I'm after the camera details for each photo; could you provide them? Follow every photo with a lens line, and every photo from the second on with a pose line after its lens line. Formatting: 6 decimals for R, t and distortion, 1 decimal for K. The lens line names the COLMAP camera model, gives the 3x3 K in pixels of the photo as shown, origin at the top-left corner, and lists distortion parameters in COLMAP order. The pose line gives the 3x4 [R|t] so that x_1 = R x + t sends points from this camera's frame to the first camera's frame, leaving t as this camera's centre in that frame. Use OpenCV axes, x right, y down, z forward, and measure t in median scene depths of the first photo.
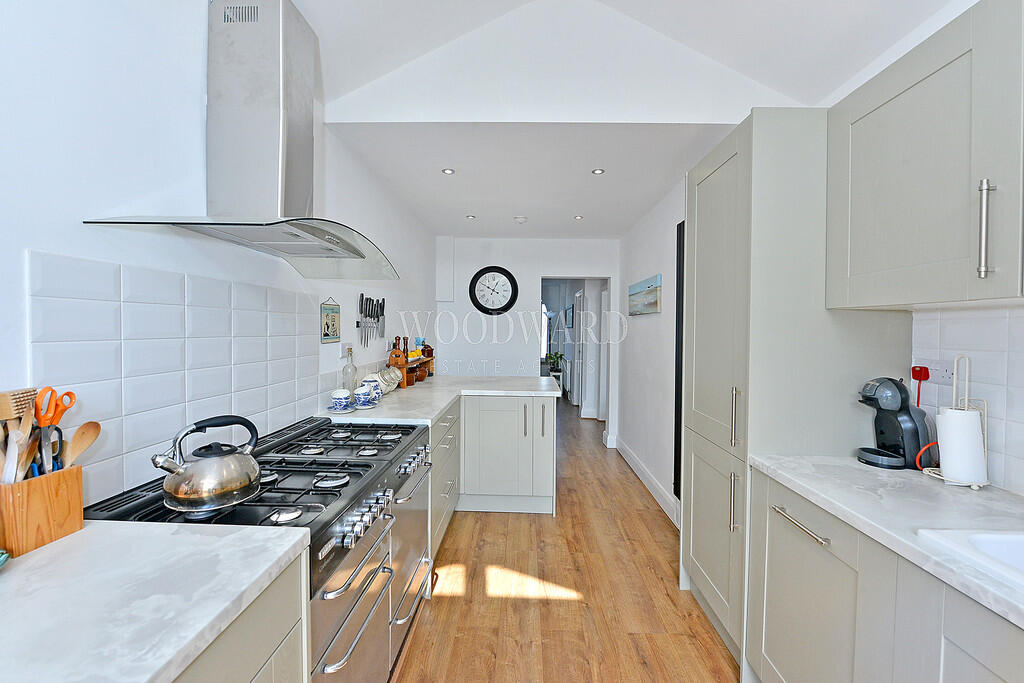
lens RADIAL K [[407.1, 0, 514.1], [0, 407.1, 334.9], [0, 0, 1]] dist [-0.010070, -0.000258]
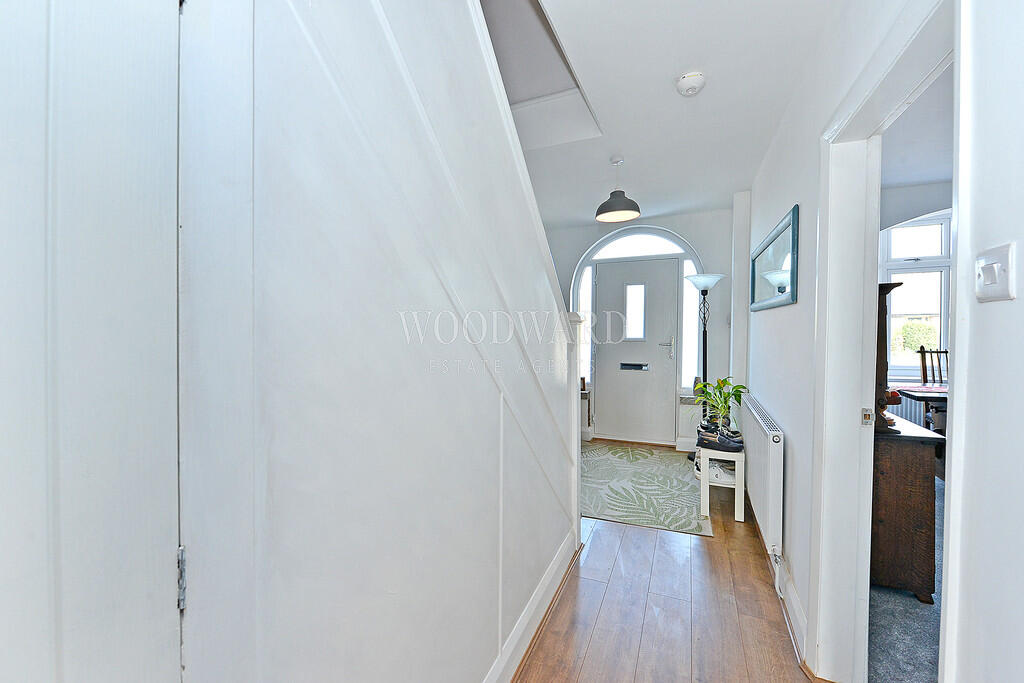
lens RADIAL K [[407.1, 0, 511.6], [0, 407.1, 343.0], [0, 0, 1]] dist [-0.010070, -0.000258]
pose [[0.928459, 0.001511, -0.371432, 0.060124], [-0.004570, 0.999963, -0.007356, 0.013962], [0.371407, 0.008527, 0.928431, 0.563048]]
